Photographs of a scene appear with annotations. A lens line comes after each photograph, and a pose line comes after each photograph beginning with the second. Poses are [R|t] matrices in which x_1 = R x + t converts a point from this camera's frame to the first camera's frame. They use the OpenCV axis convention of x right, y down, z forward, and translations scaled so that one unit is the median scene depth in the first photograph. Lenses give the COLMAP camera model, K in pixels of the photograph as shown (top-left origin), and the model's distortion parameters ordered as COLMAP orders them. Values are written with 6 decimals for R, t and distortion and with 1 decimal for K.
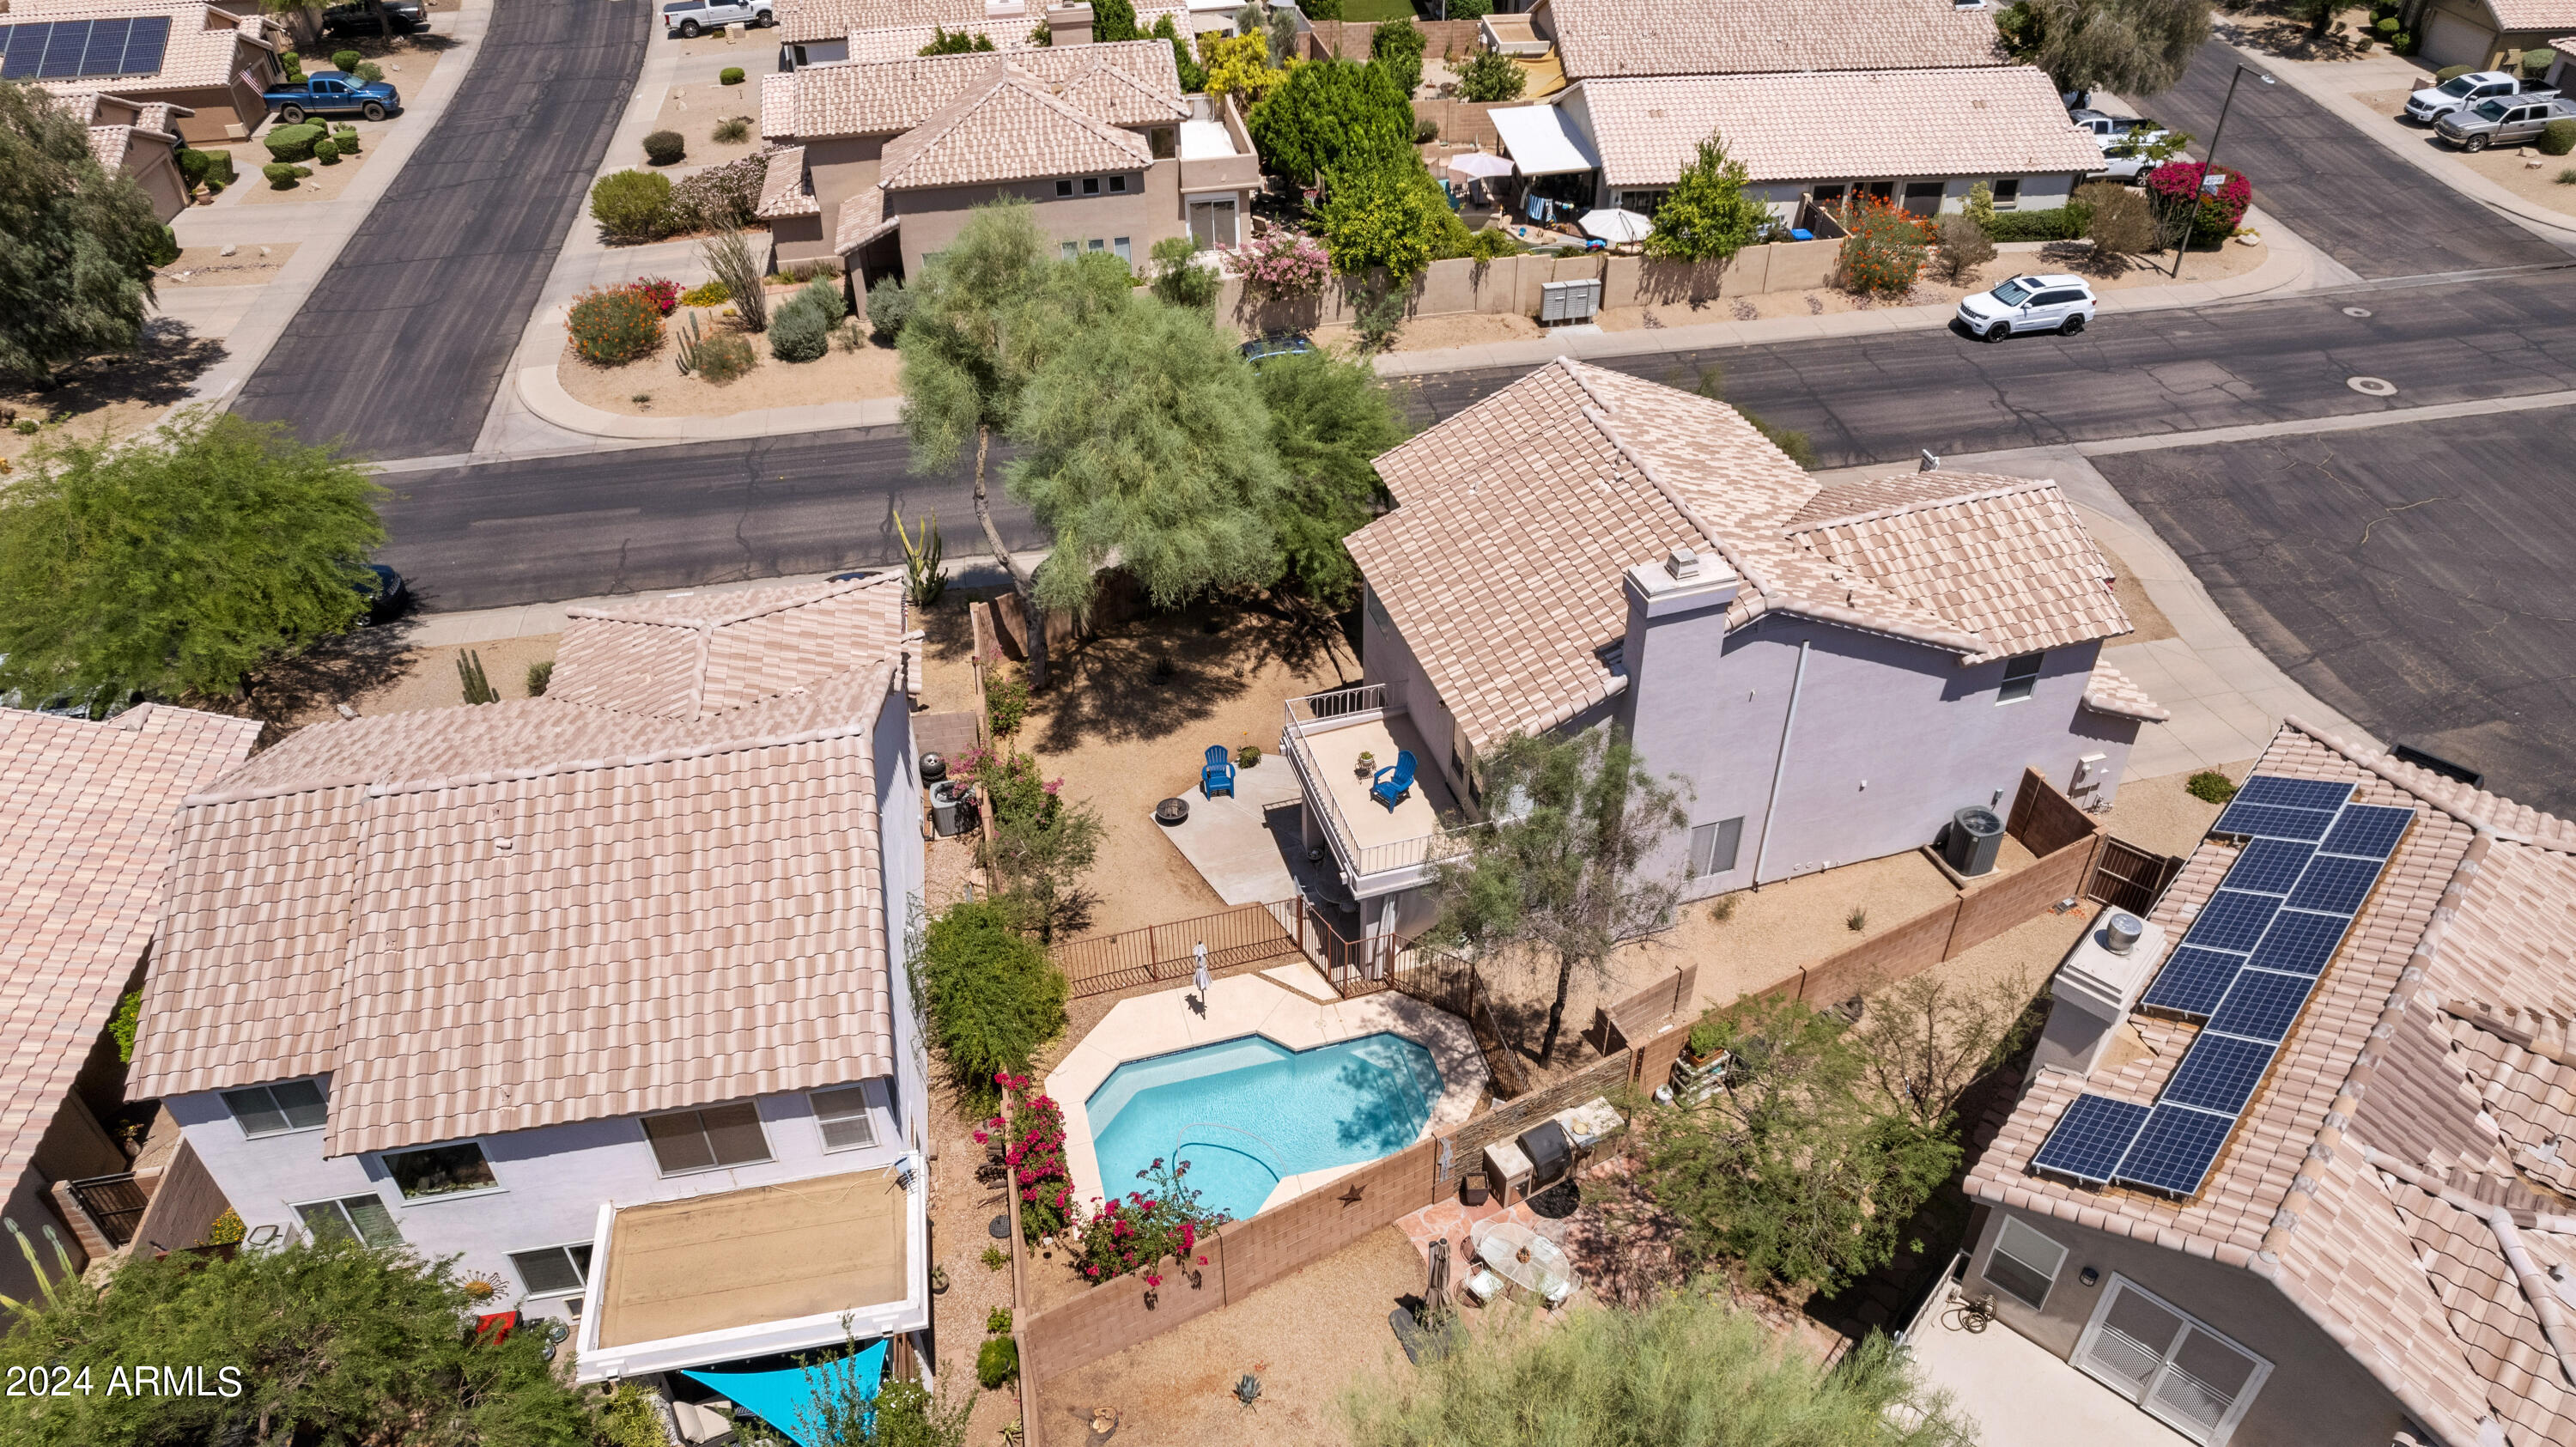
lens RADIAL K [[1646.4, 0, 1288.0], [0, 1646.4, 723.5], [0, 0, 1]] dist [-0.072916, 0.063495]
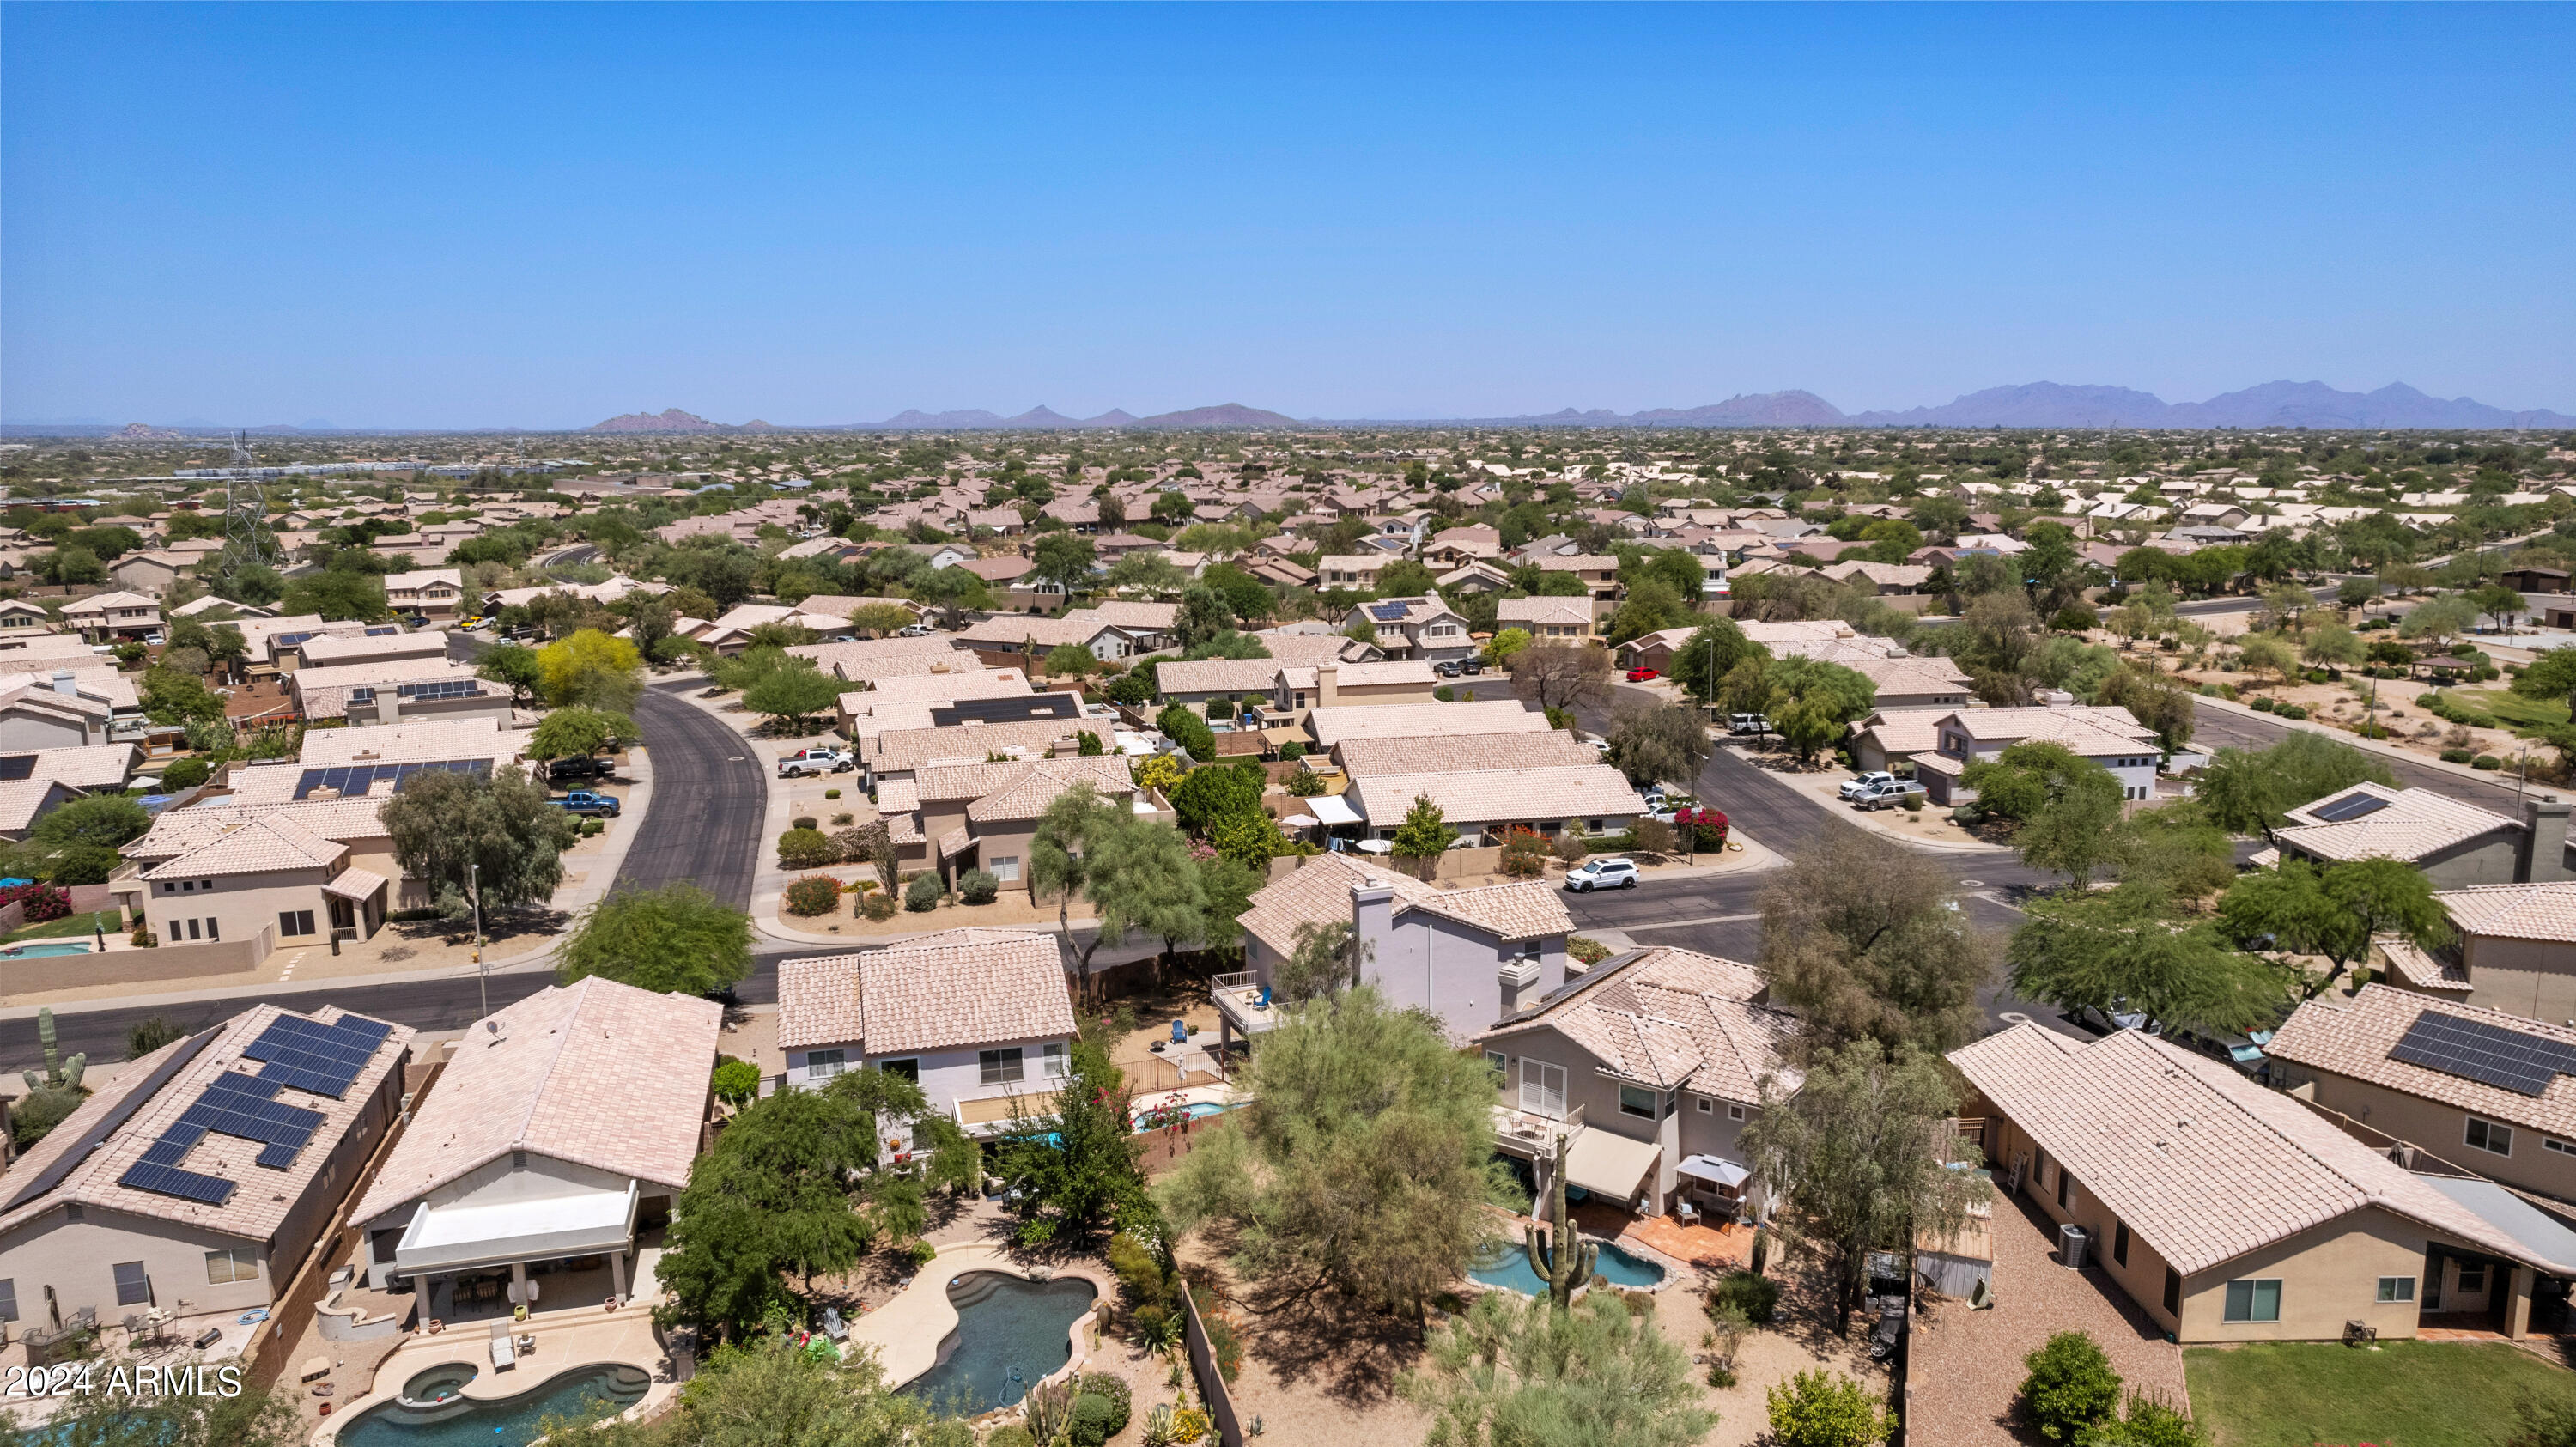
lens RADIAL K [[1646.4, 0, 1288.0], [0, 1646.4, 723.5], [0, 0, 1]] dist [-0.072916, 0.063495]
pose [[0.996056, -0.008439, 0.088329, -0.054198], [0.048620, 0.884635, -0.463743, 0.414646], [-0.074225, 0.466208, 0.881556, -0.652202]]
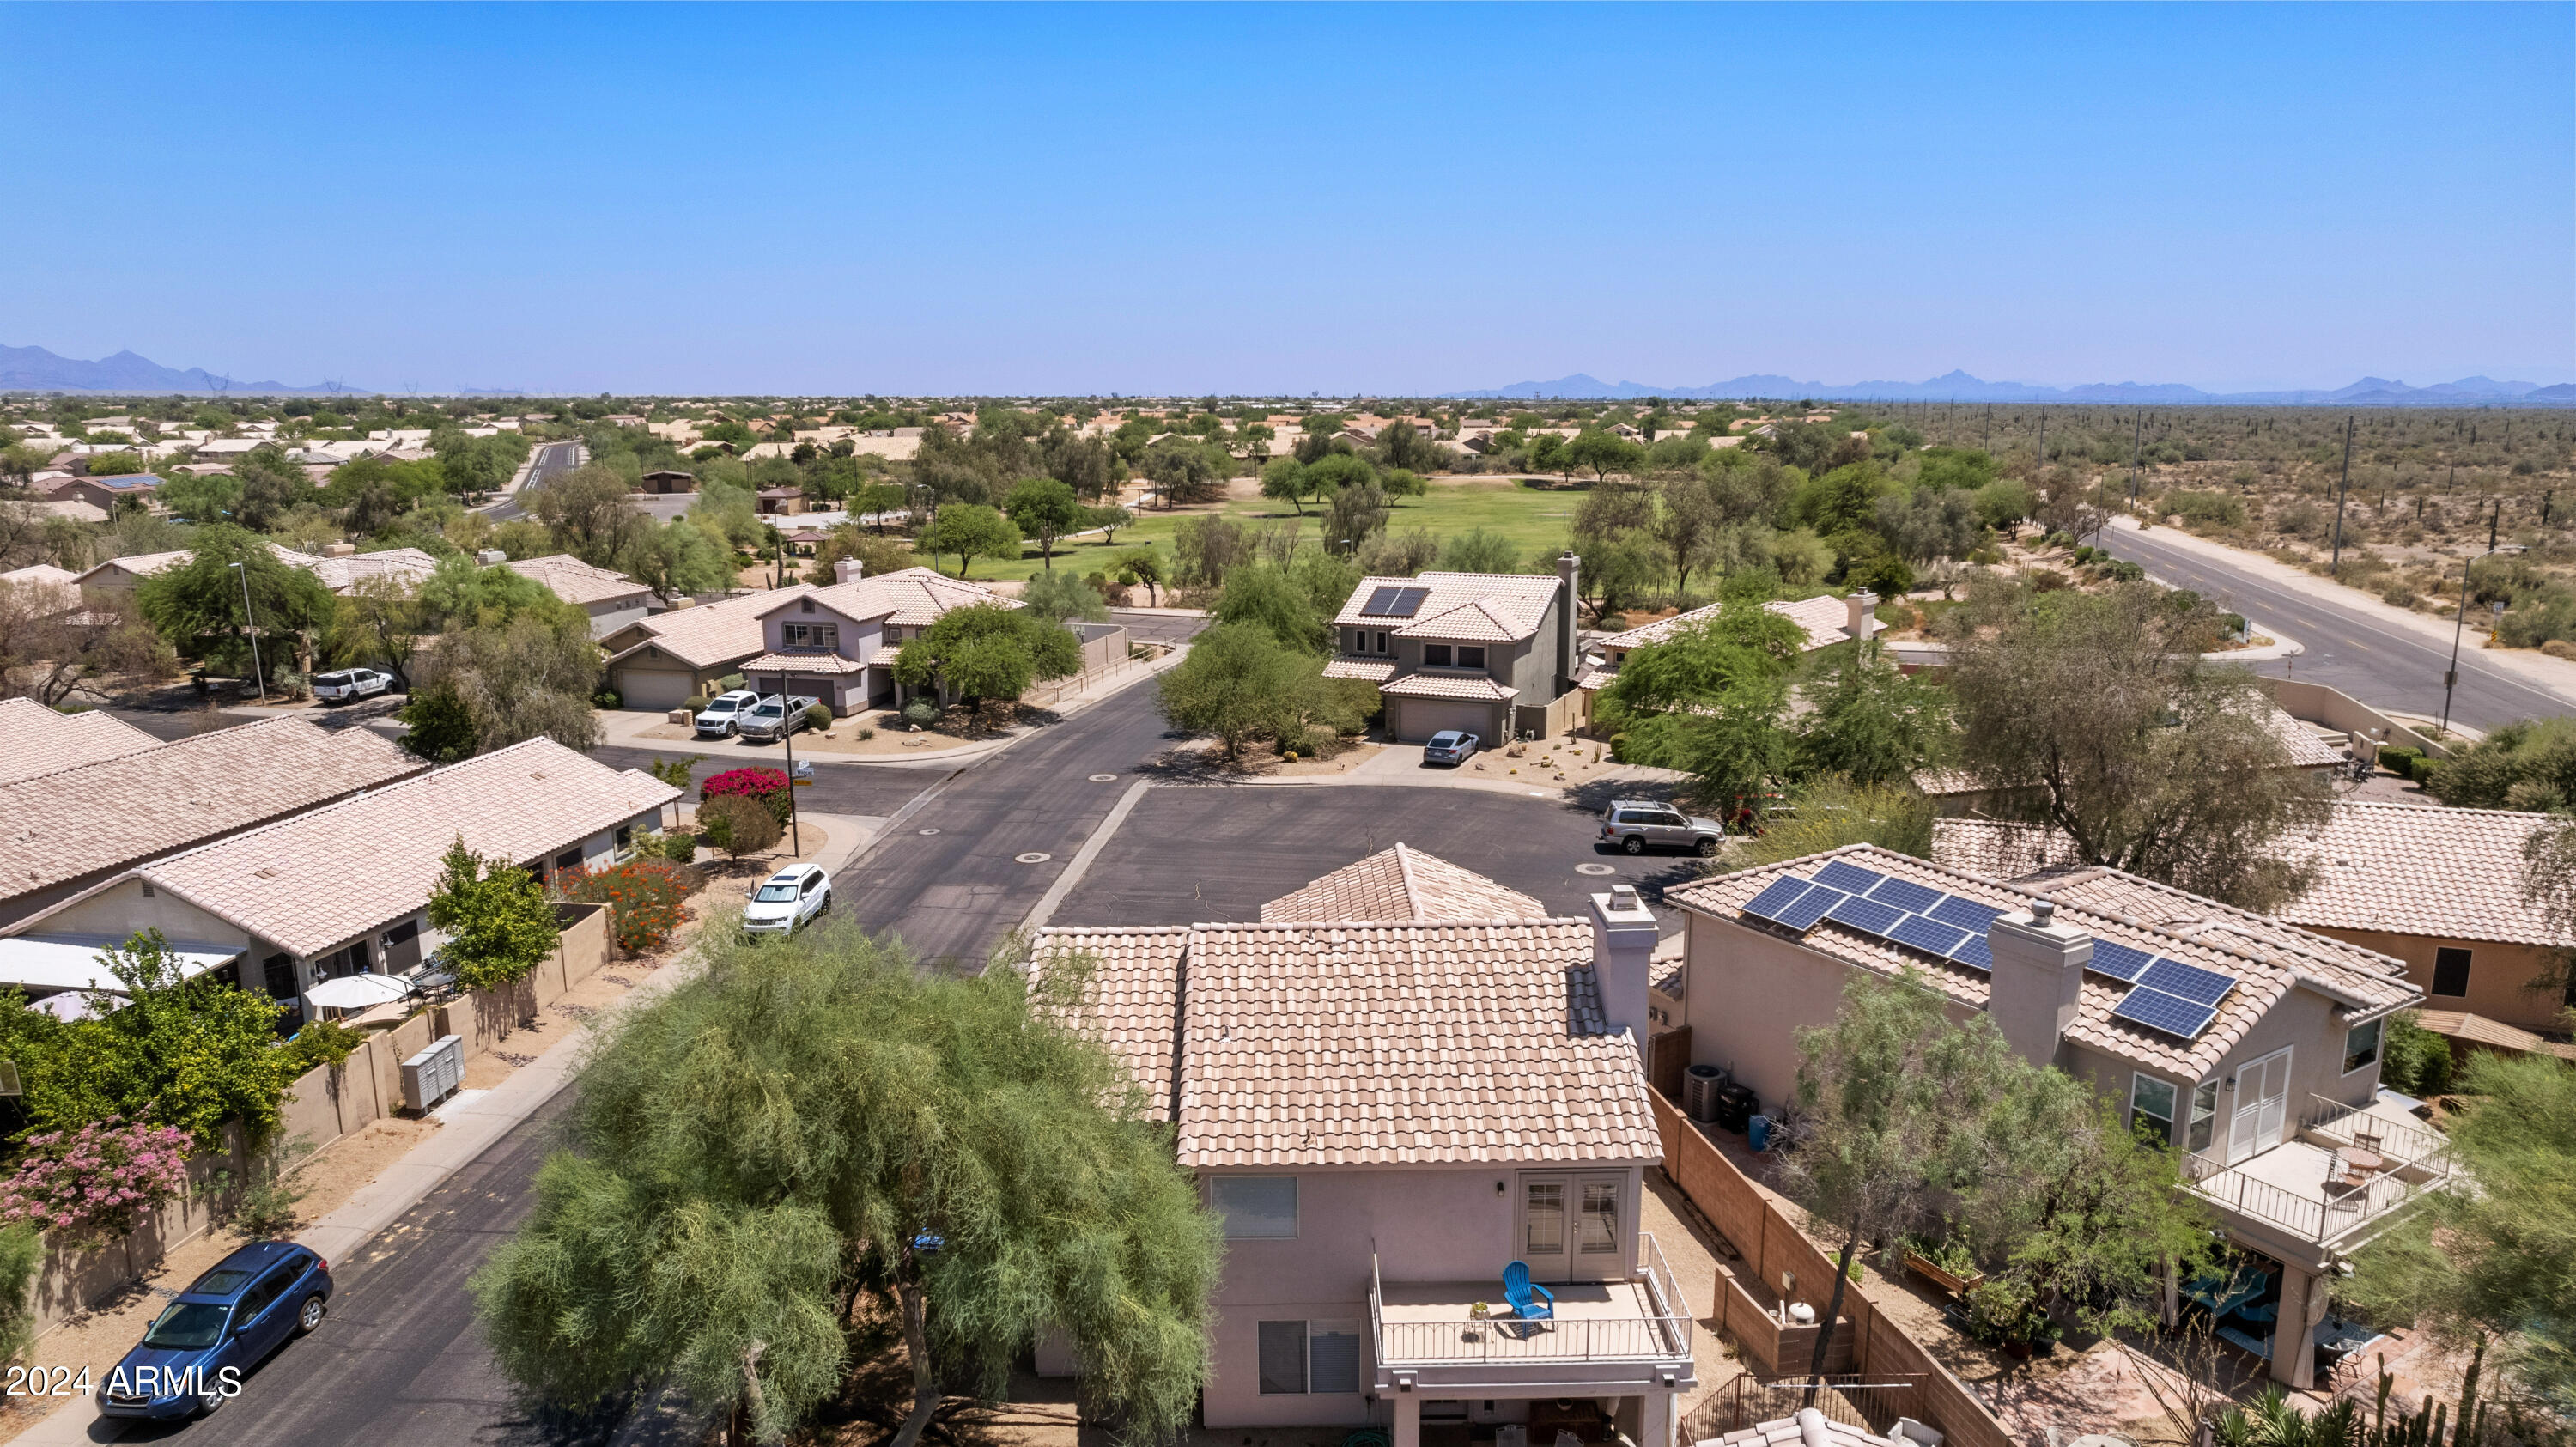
lens RADIAL K [[1646.4, 0, 1288.0], [0, 1646.4, 723.5], [0, 0, 1]] dist [-0.072916, 0.063495]
pose [[0.286676, -0.180225, 0.940923, -0.380289], [0.584768, 0.810879, -0.022848, -0.137589], [-0.758857, 0.556772, 0.337849, 0.347987]]
